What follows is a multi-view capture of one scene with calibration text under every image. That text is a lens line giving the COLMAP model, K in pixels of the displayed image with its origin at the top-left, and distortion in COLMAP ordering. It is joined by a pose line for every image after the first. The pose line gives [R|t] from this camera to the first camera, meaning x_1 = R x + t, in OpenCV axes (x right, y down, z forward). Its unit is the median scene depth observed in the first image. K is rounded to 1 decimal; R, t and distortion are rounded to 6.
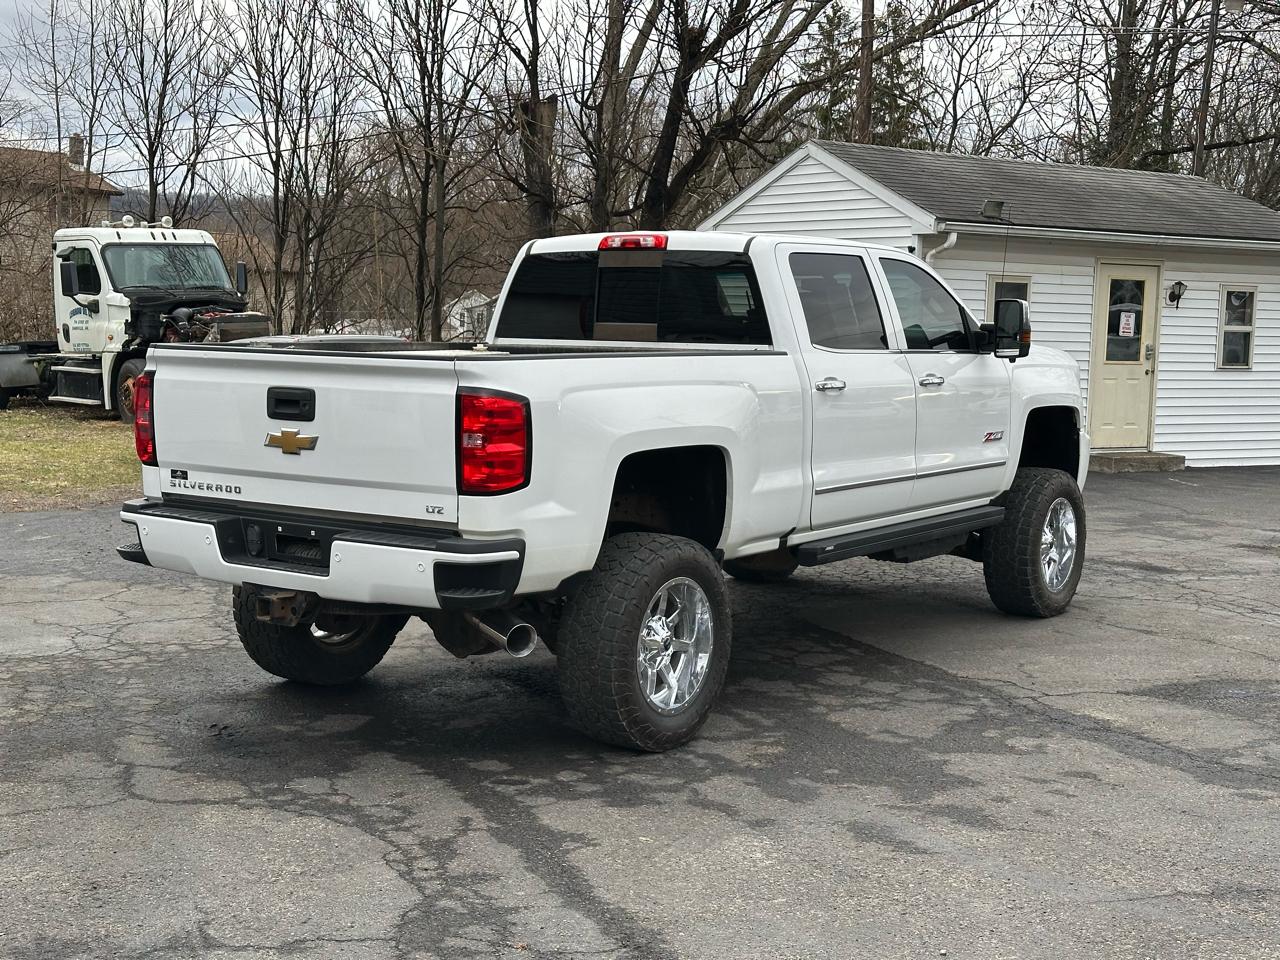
lens RADIAL K [[1766.7, 0, 632.1], [0, 1766.7, 481.3], [0, 0, 1]] dist [0.148180, -0.172317]
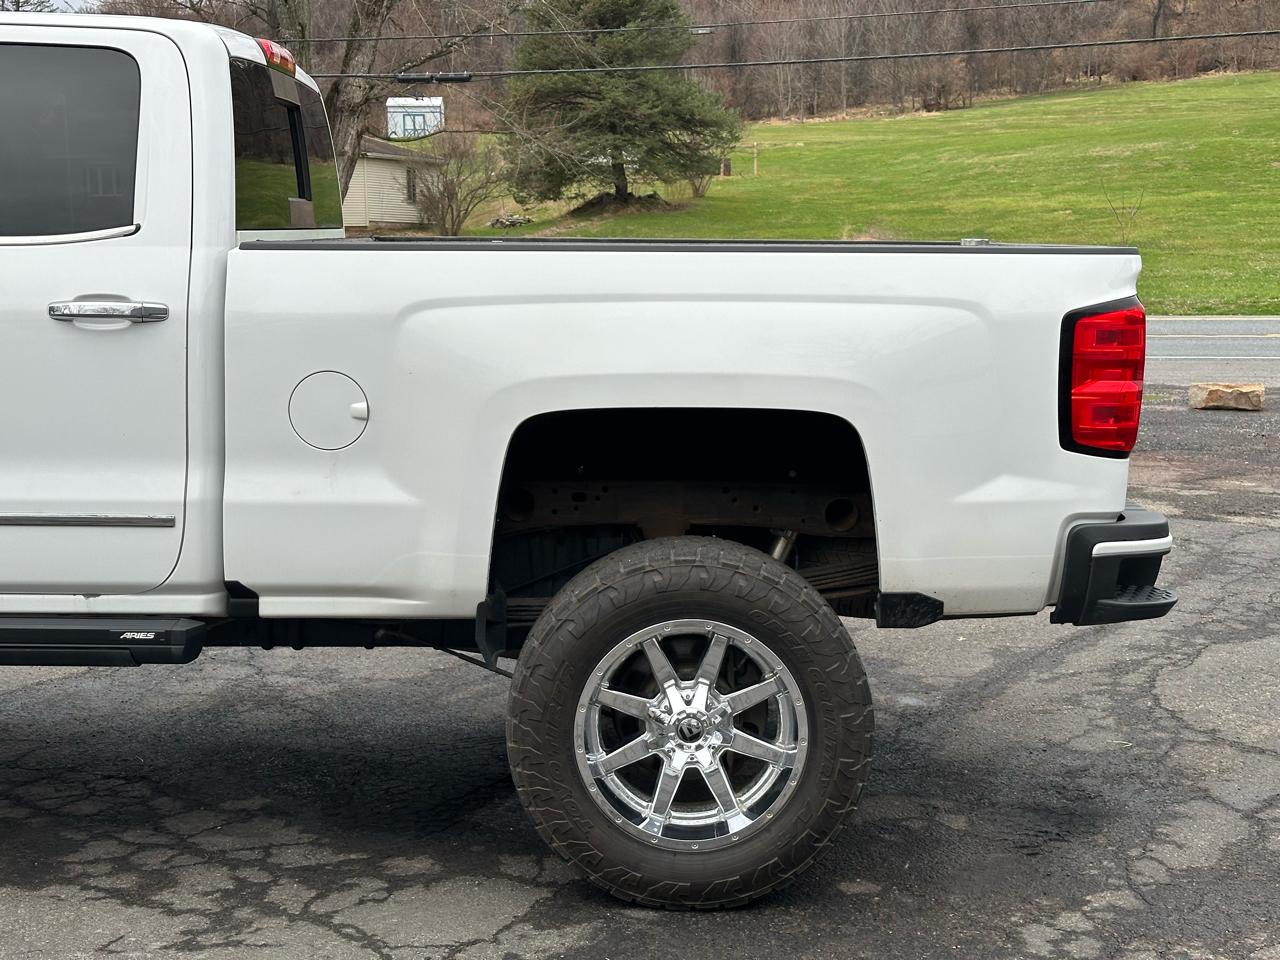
lens RADIAL K [[1766.7, 0, 632.1], [0, 1766.7, 481.3], [0, 0, 1]] dist [0.148180, -0.172317]
pose [[-0.578275, -0.135096, 0.804579, -0.663754], [0.060684, 0.976340, 0.207551, -0.135173], [-0.813582, 0.168846, -0.556395, 1.492934]]
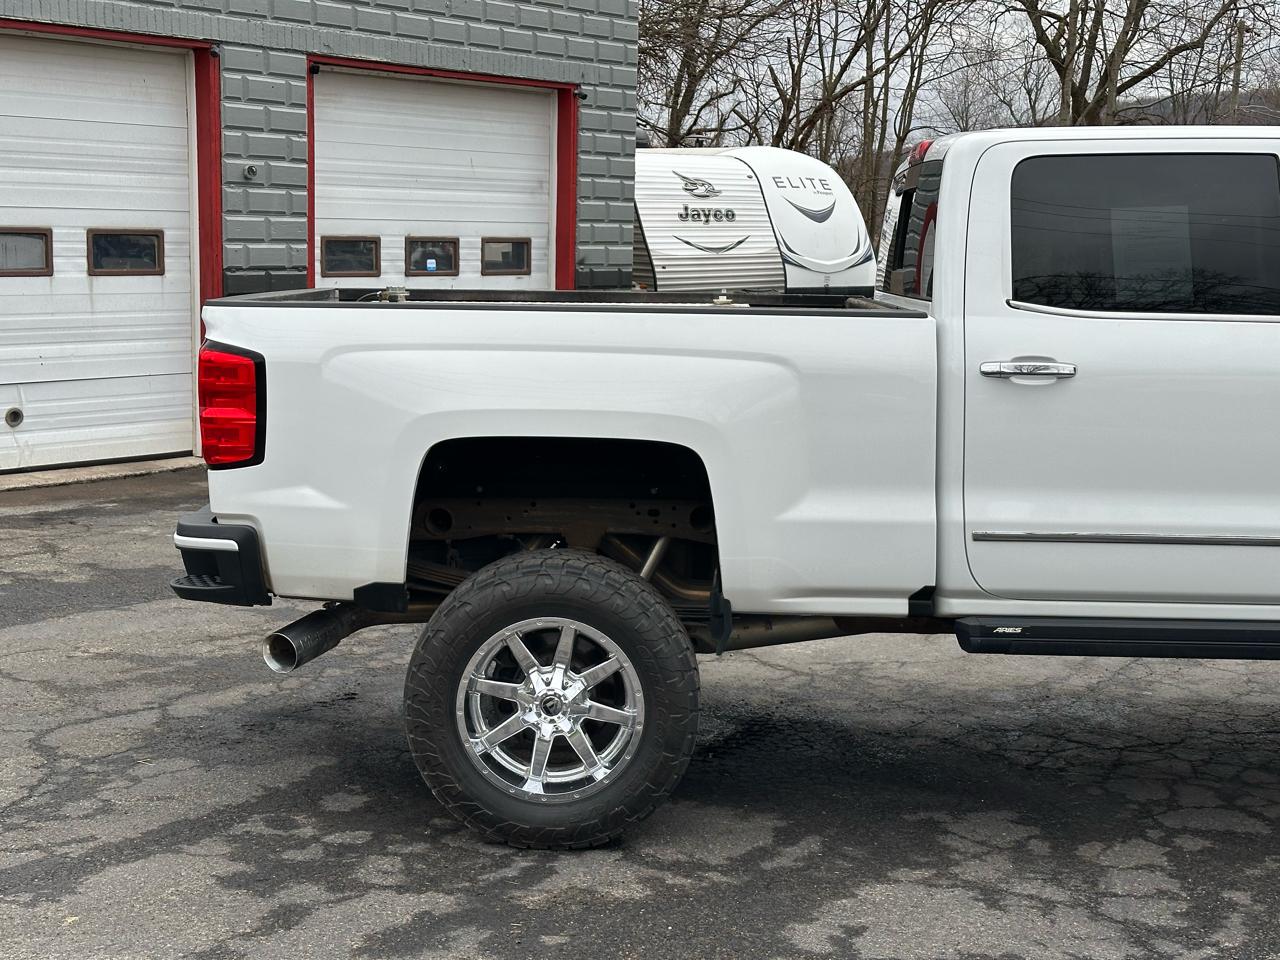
lens RADIAL K [[1766.7, 0, 632.1], [0, 1766.7, 481.3], [0, 0, 1]] dist [0.148180, -0.172317]
pose [[0.549229, 0.102459, -0.829367, 0.633683], [-0.084415, 0.994181, 0.066919, -0.051722], [0.831398, 0.033257, 0.554682, 0.619372]]
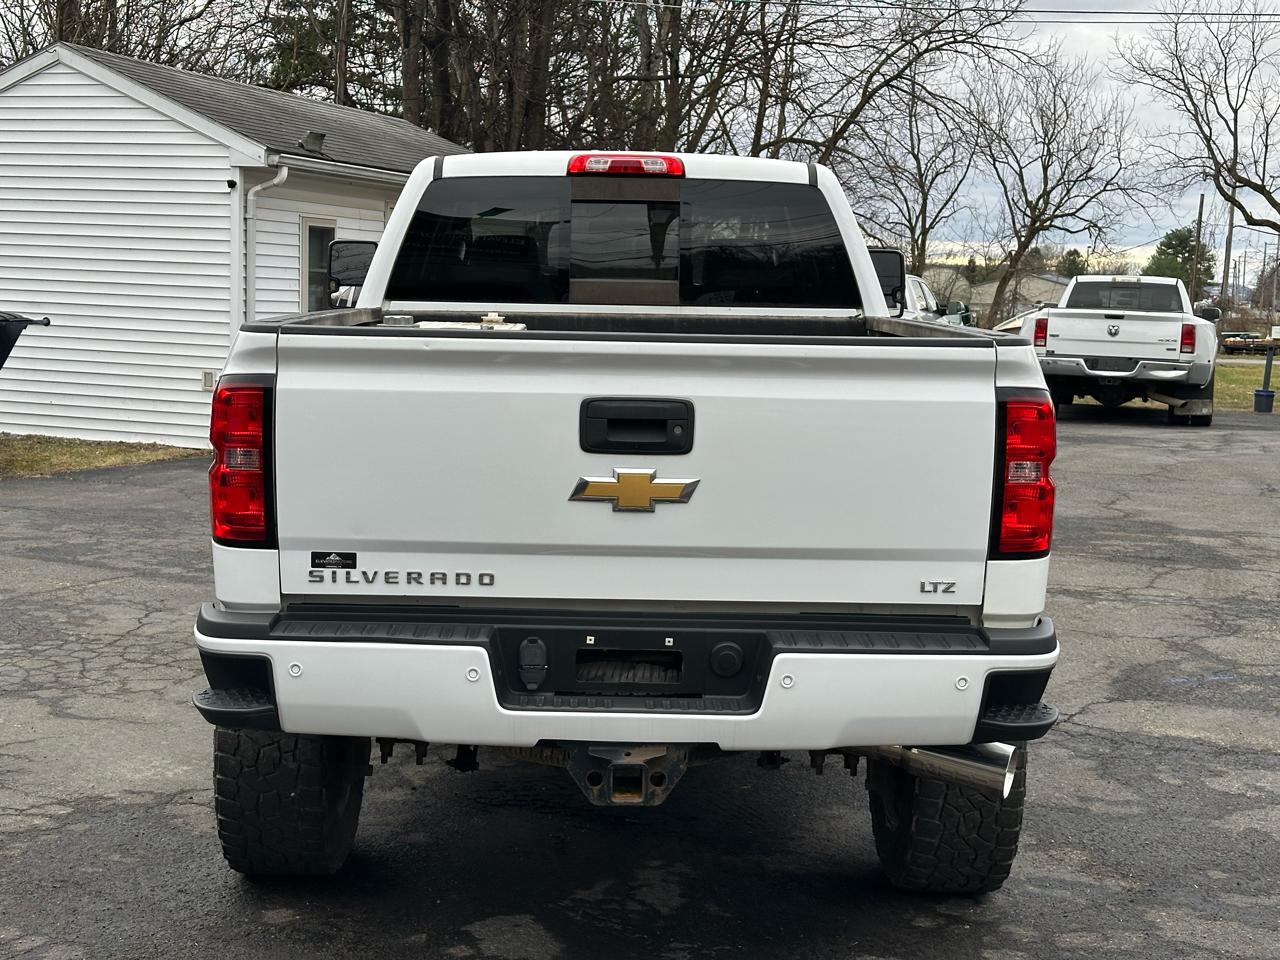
lens RADIAL K [[1766.7, 0, 632.1], [0, 1766.7, 481.3], [0, 0, 1]] dist [0.148180, -0.172317]
pose [[0.807645, -0.067384, 0.585806, -0.503566], [0.049313, 0.997688, 0.046775, -0.049745], [-0.587604, -0.008890, 0.809100, 0.503525]]
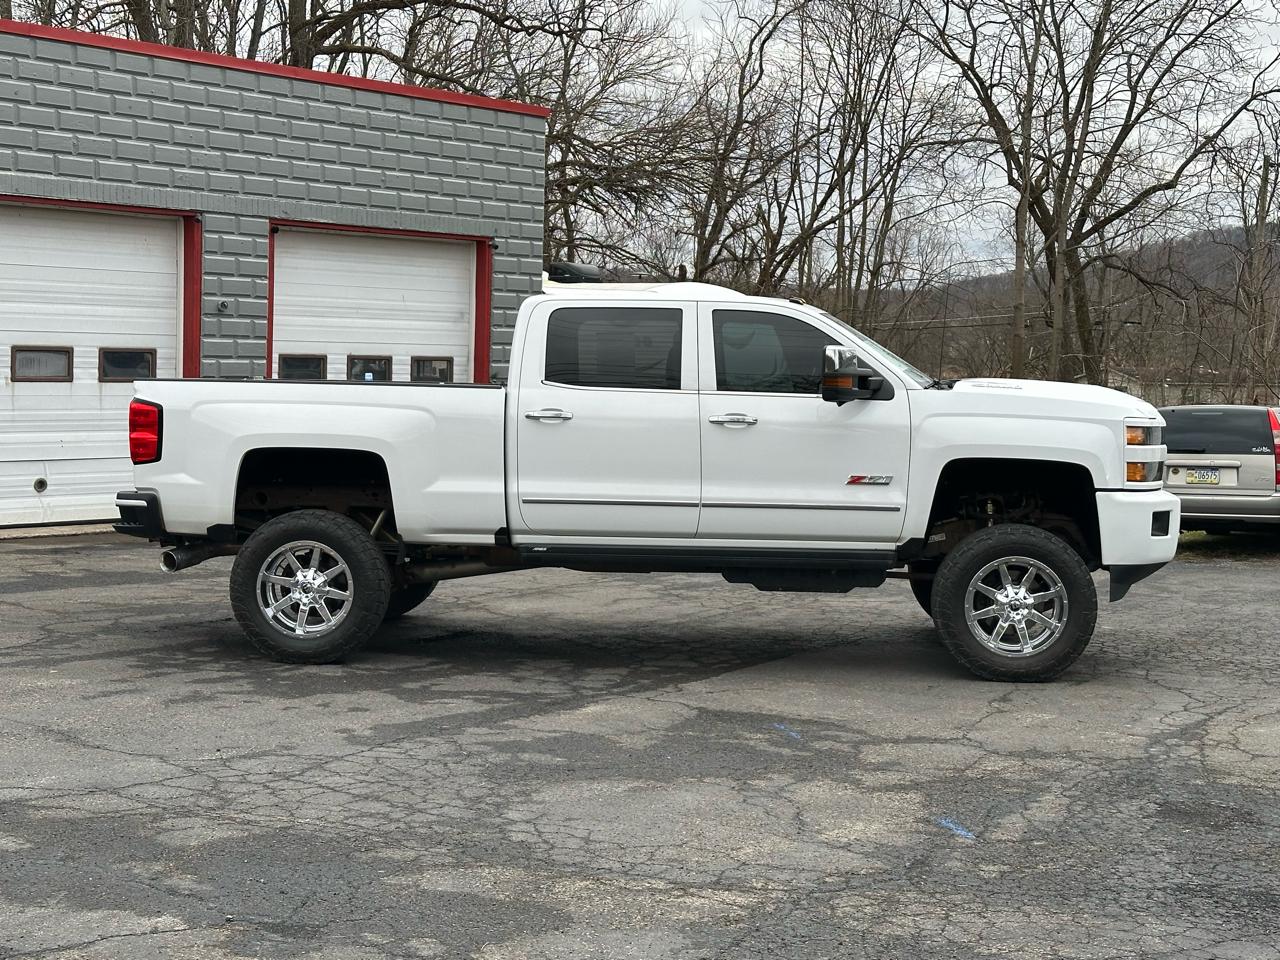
lens RADIAL K [[1969.0, 0, 640.0], [0, 1969.0, 480.0], [0, 0, 1]] dist [0.129533, 0.024257]
pose [[0.512101, 0.040438, -0.857973, 1.493462], [-0.093154, 0.995614, -0.008675, -0.004505], [0.853859, 0.084366, 0.513622, 0.414111]]
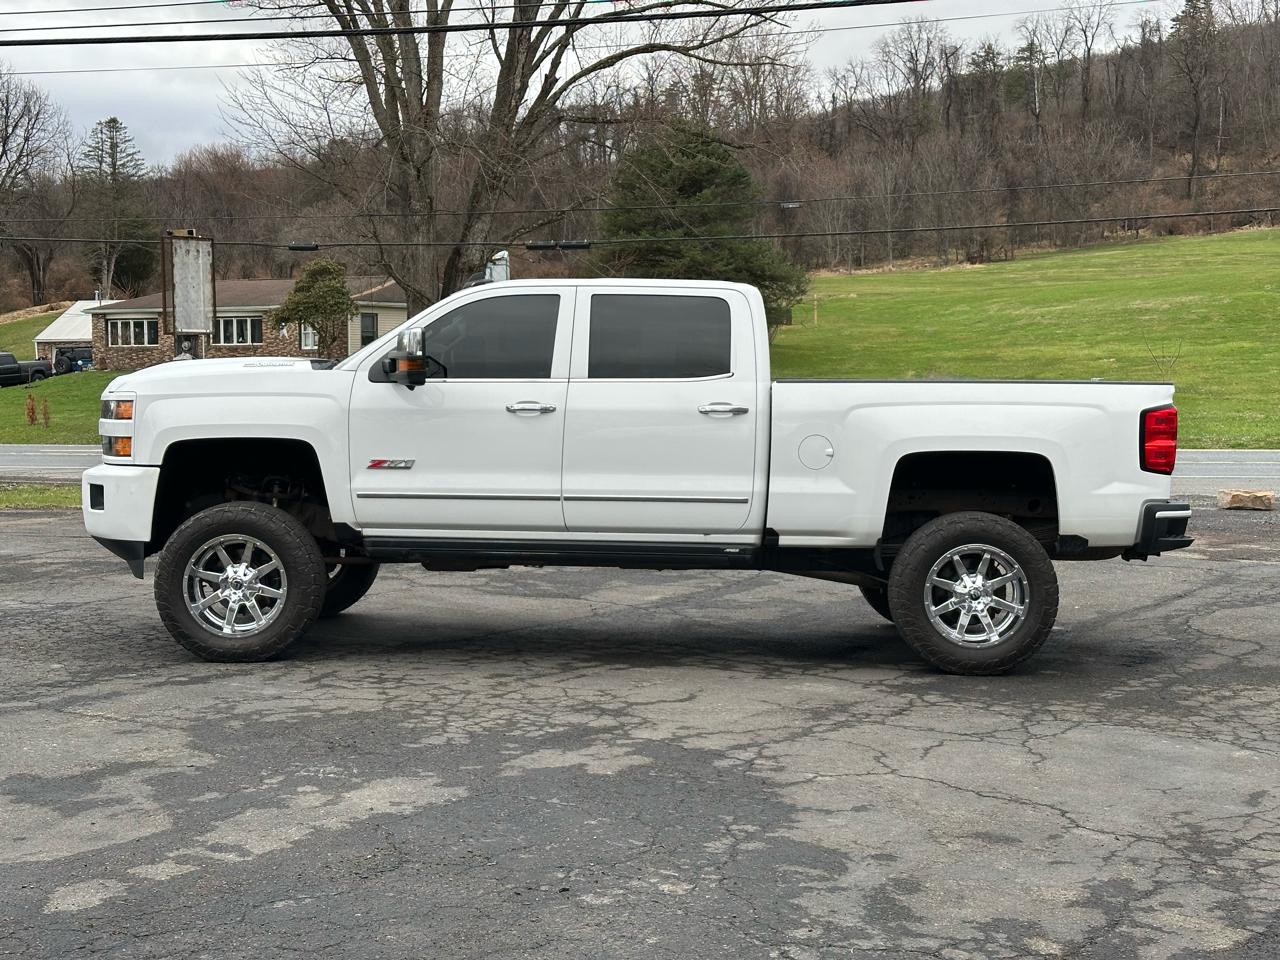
lens RADIAL K [[1766.7, 0, 632.1], [0, 1766.7, 481.3], [0, 0, 1]] dist [0.148180, -0.172317]
pose [[-0.559514, -0.071423, 0.825738, -1.157474], [0.060529, 0.990099, 0.126653, -0.198316], [-0.826608, 0.120845, -0.549651, 2.093316]]
